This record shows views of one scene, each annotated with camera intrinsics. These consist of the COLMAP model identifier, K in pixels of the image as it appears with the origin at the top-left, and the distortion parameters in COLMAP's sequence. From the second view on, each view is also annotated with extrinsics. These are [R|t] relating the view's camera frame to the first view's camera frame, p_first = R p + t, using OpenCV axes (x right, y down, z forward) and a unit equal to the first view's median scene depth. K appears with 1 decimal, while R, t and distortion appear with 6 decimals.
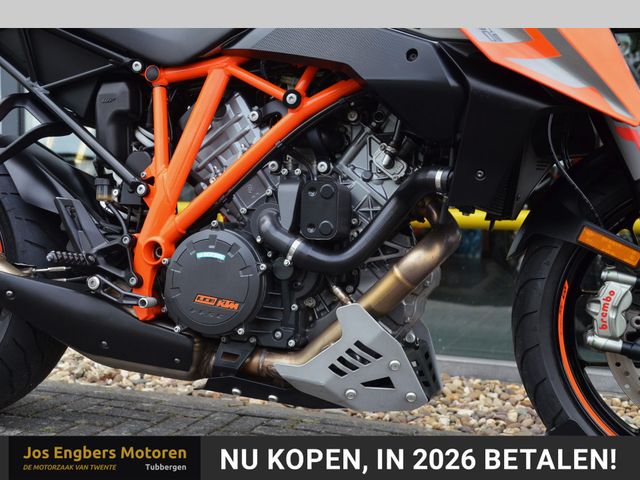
lens RADIAL K [[786.1, 0, 319.6], [0, 786.1, 253.1], [0, 0, 1]] dist [0.069213, 0.010755]
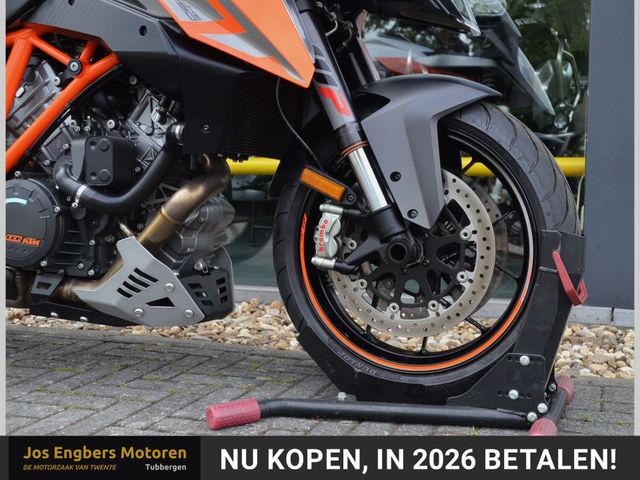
lens RADIAL K [[785.2, 0, 379.1], [0, 785.2, 258.5], [0, 0, 1]] dist [-0.100343, 0.372829]
pose [[0.998846, -0.028073, 0.038961, 0.362539], [0.025442, 0.997466, 0.066440, 0.025493], [-0.040728, -0.065372, 0.997029, -0.206237]]
